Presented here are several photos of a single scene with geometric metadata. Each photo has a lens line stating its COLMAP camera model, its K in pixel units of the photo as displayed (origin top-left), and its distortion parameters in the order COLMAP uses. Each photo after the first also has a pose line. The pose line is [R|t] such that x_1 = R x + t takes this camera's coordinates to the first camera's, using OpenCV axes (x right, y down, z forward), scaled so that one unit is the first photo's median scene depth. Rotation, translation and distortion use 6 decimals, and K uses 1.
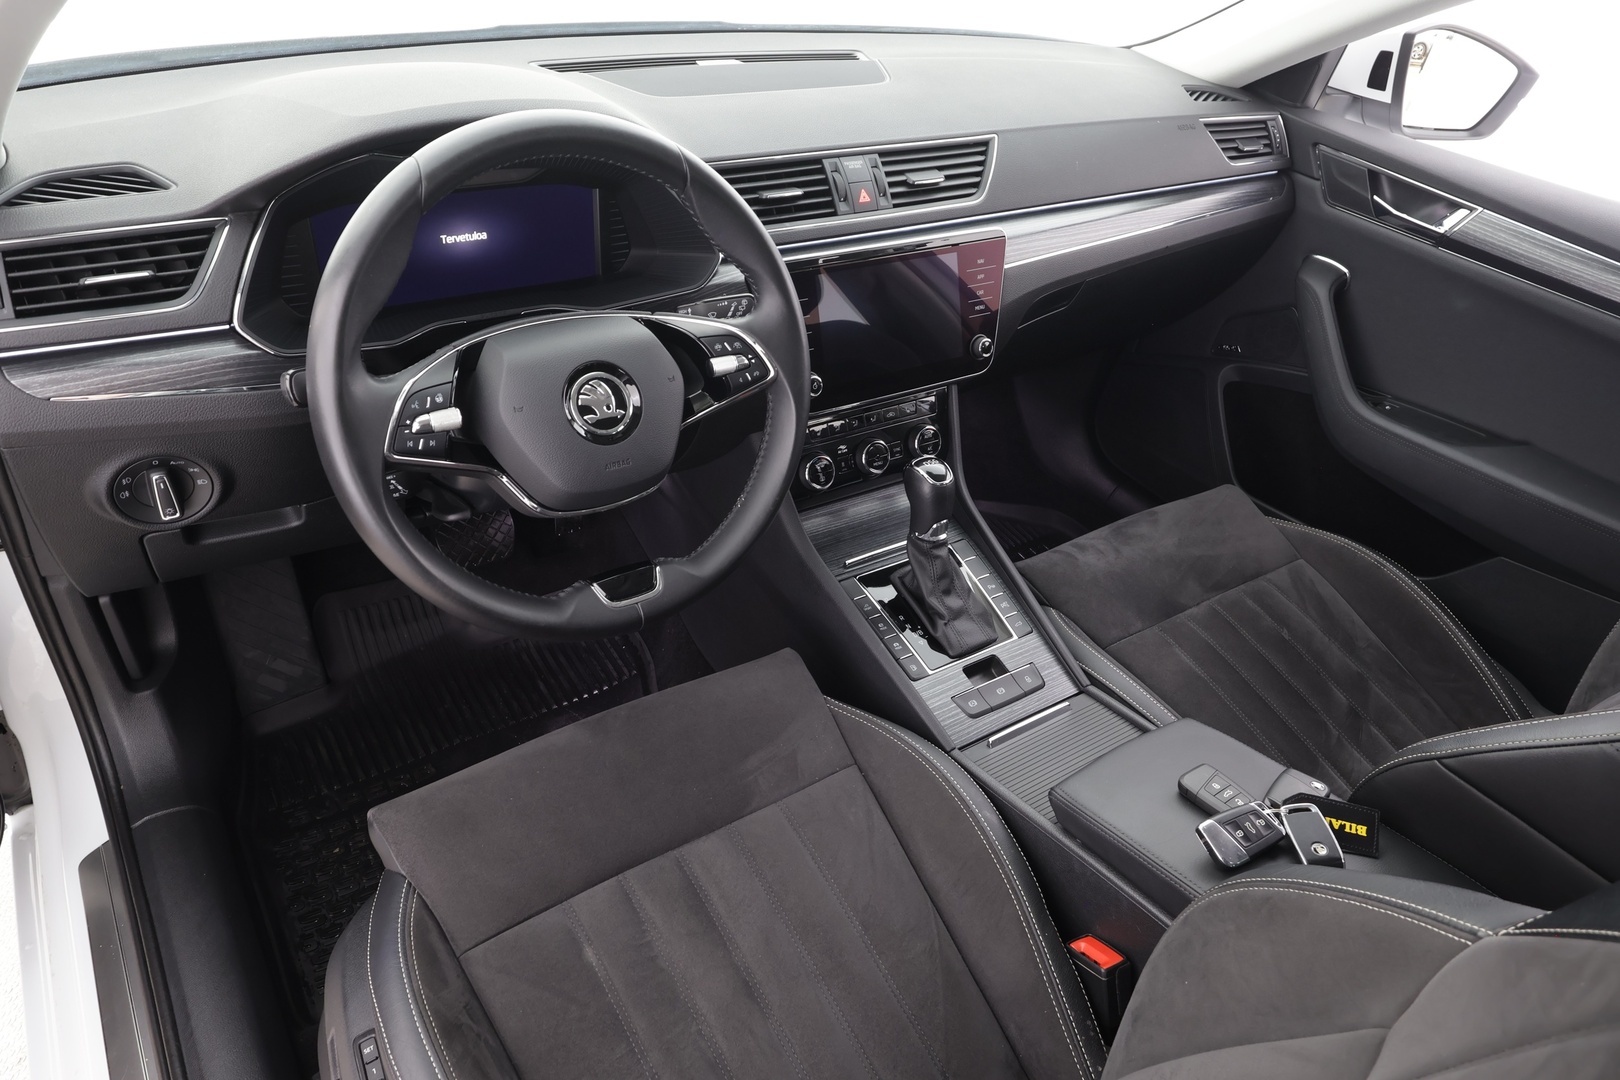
lens RADIAL K [[1063.0, 0, 810.0], [0, 1063.0, 540.0], [0, 0, 1]] dist [0.021952, 0.000490]
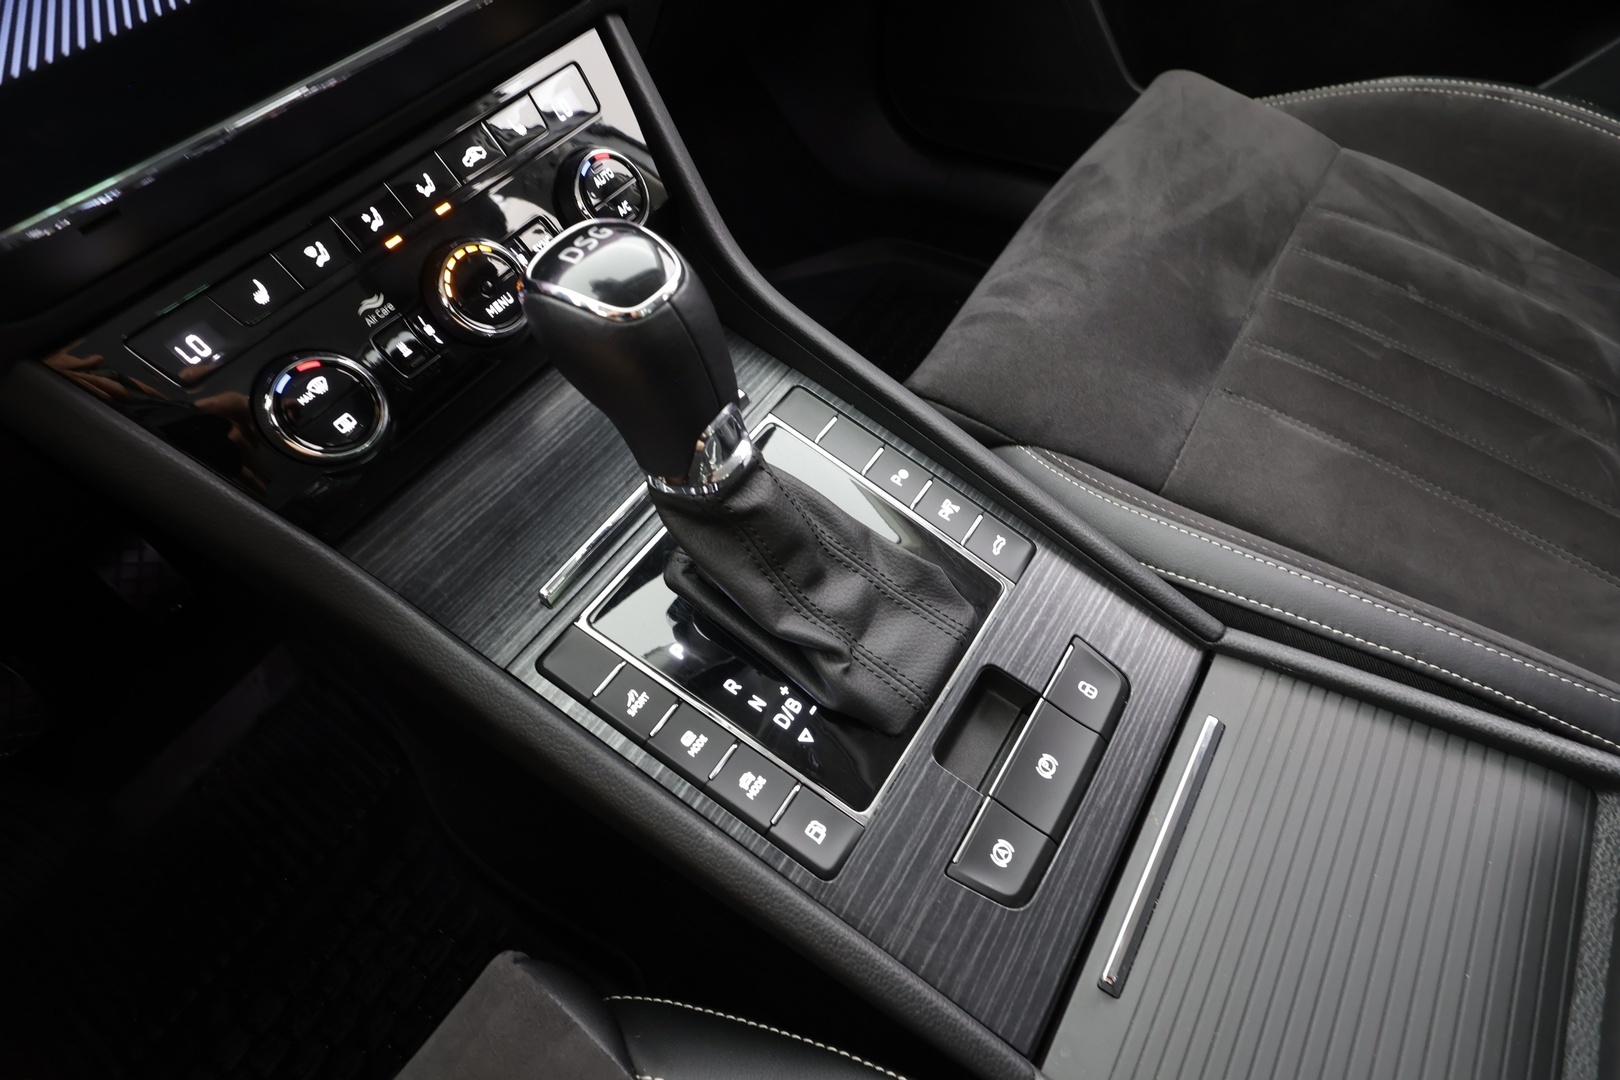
lens RADIAL K [[749.1, 0, 808.3], [0, 749.1, 542.8], [0, 0, 1]] dist [-0.000418, 0.000292]
pose [[0.906453, -0.420104, 0.043073, 0.121450], [0.386936, 0.867062, 0.313821, -0.043832], [-0.169184, -0.267798, 0.948505, 0.765514]]
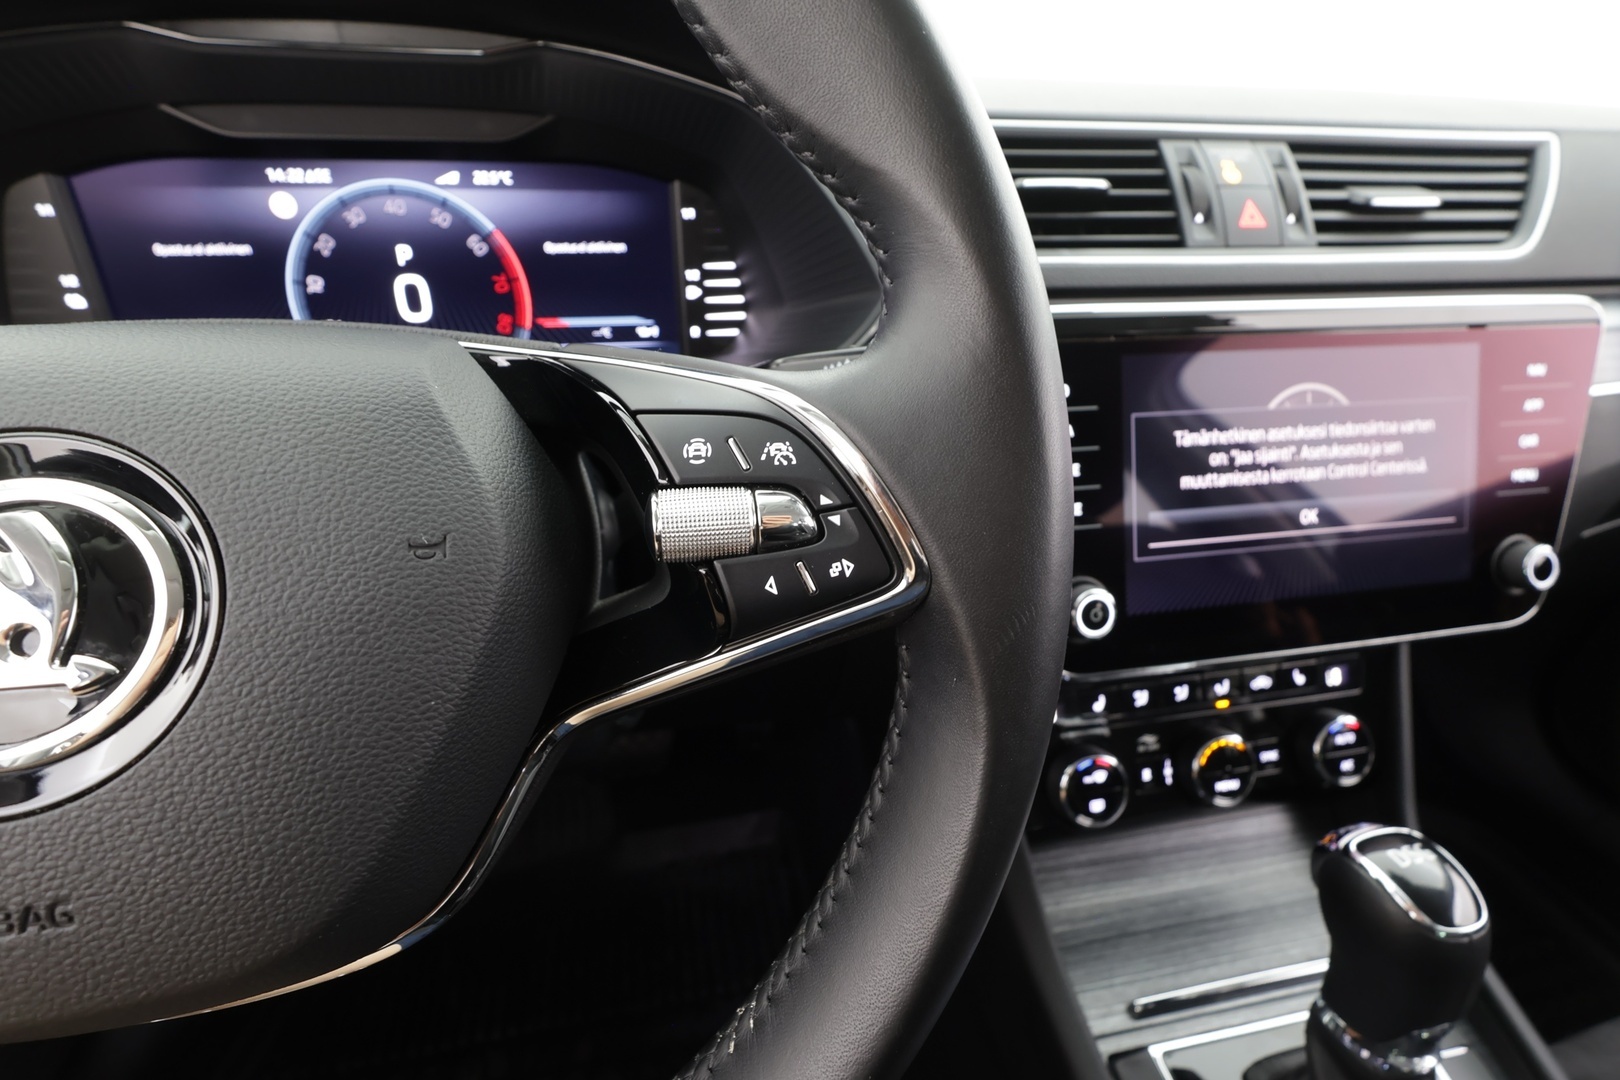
lens RADIAL K [[749.1, 0, 808.3], [0, 749.1, 542.8], [0, 0, 1]] dist [-0.000418, 0.000292]
pose [[0.923181, 0.090751, -0.373497, 0.007260], [-0.155893, 0.976619, -0.148029, -0.105037], [0.351331, 0.194883, 0.915744, 0.649298]]
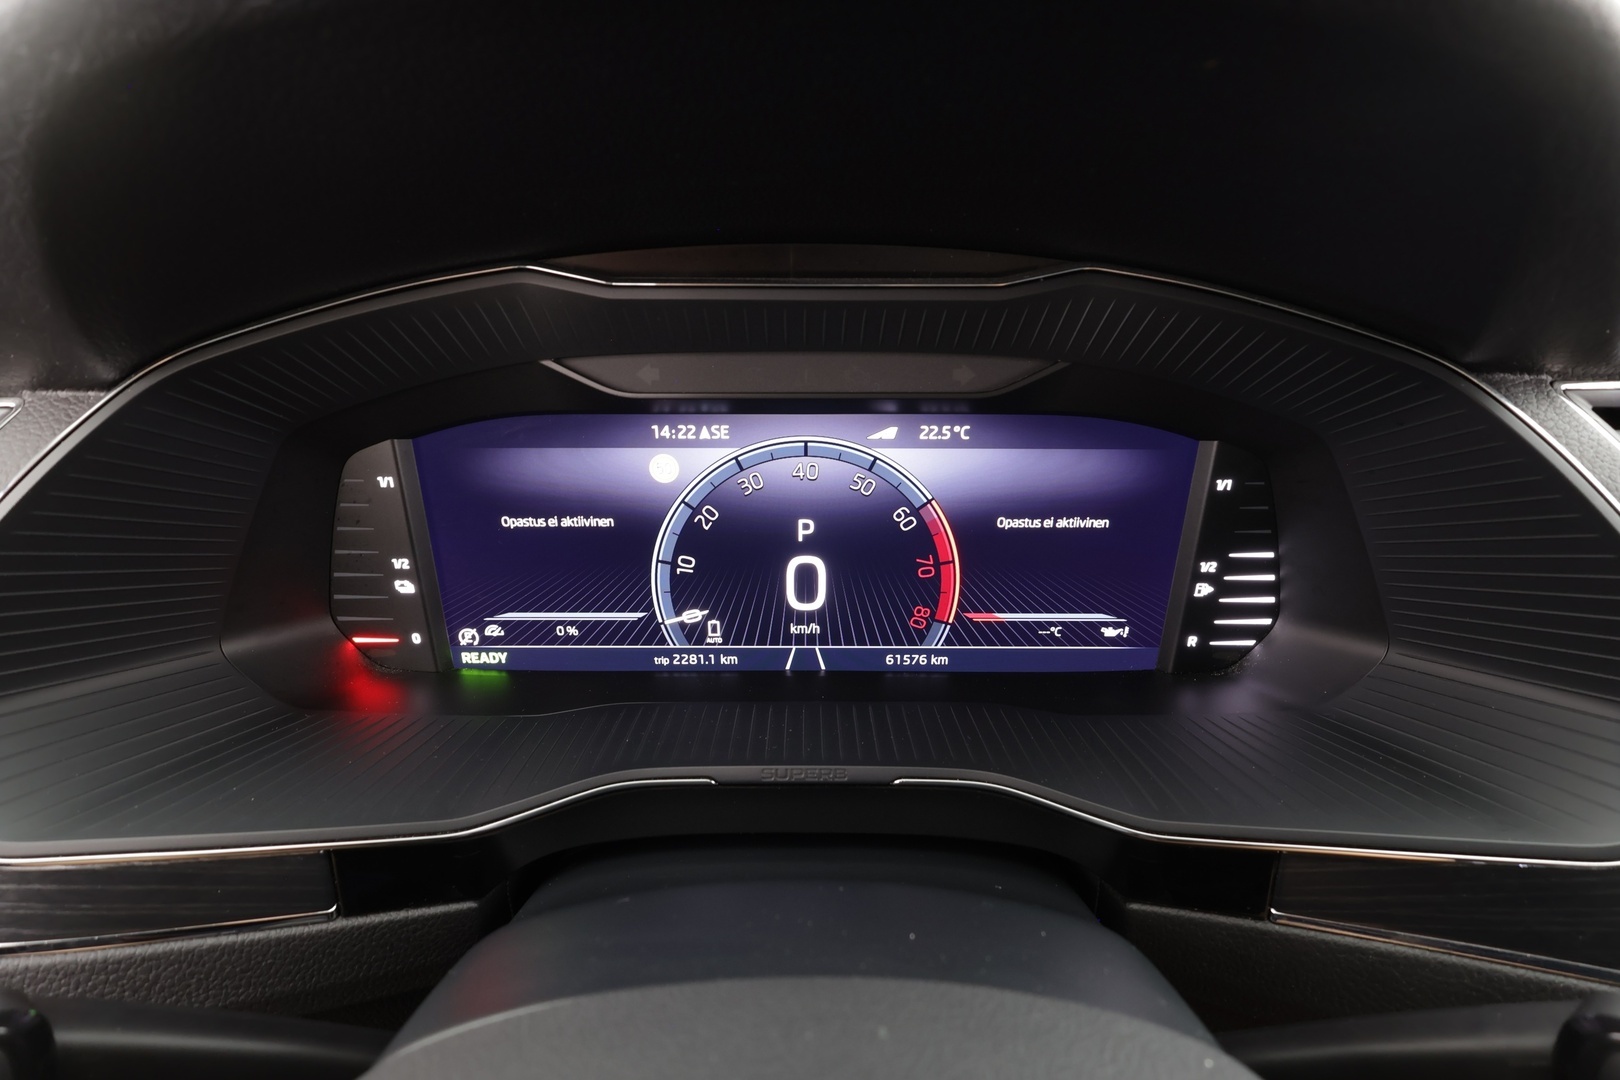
lens RADIAL K [[749.1, 0, 808.3], [0, 749.1, 542.8], [0, 0, 1]] dist [-0.000418, 0.000292]
pose [[0.826070, 0.142421, -0.545274, -0.153776], [-0.259208, 0.955145, -0.143214, -0.207361], [0.500419, 0.259644, 0.825933, 0.669855]]
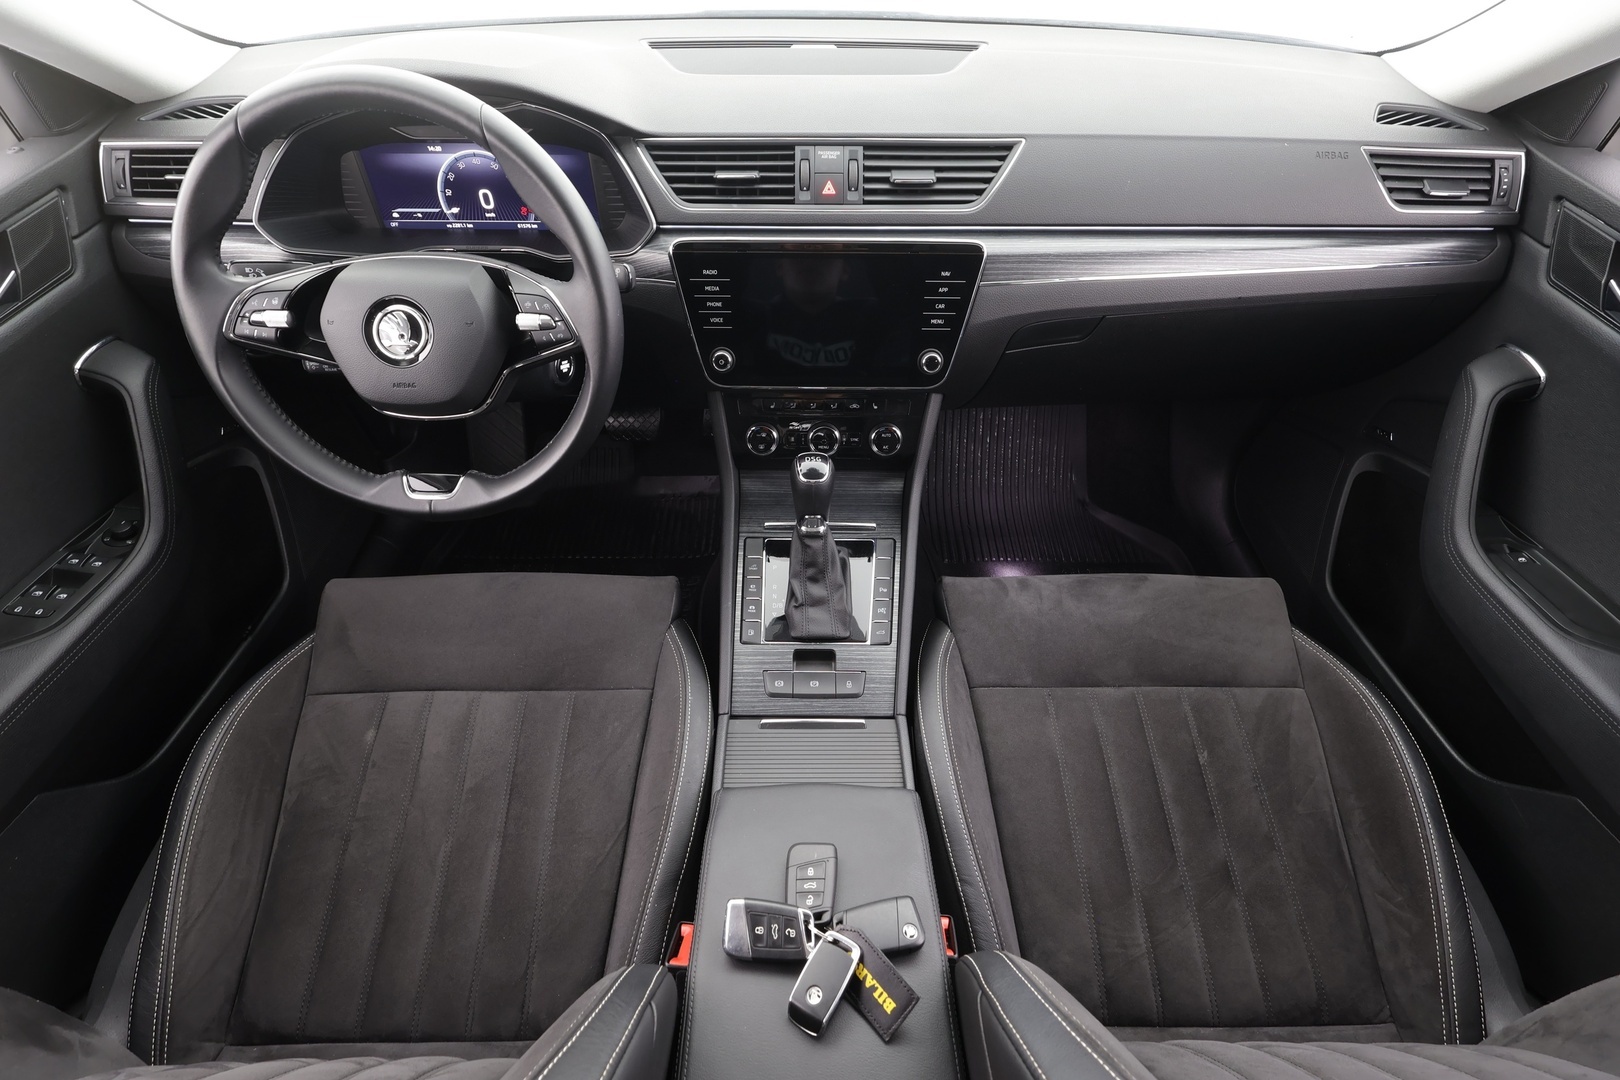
lens RADIAL K [[751.6, 0, 815.2], [0, 751.6, 541.5], [0, 0, 1]] dist [0.001488, 0.000386]
pose [[0.825066, 0.331701, -0.457428, 0.468133], [-0.264617, 0.942121, 0.205879, -0.145685], [0.499242, -0.048821, 0.865086, 0.347777]]
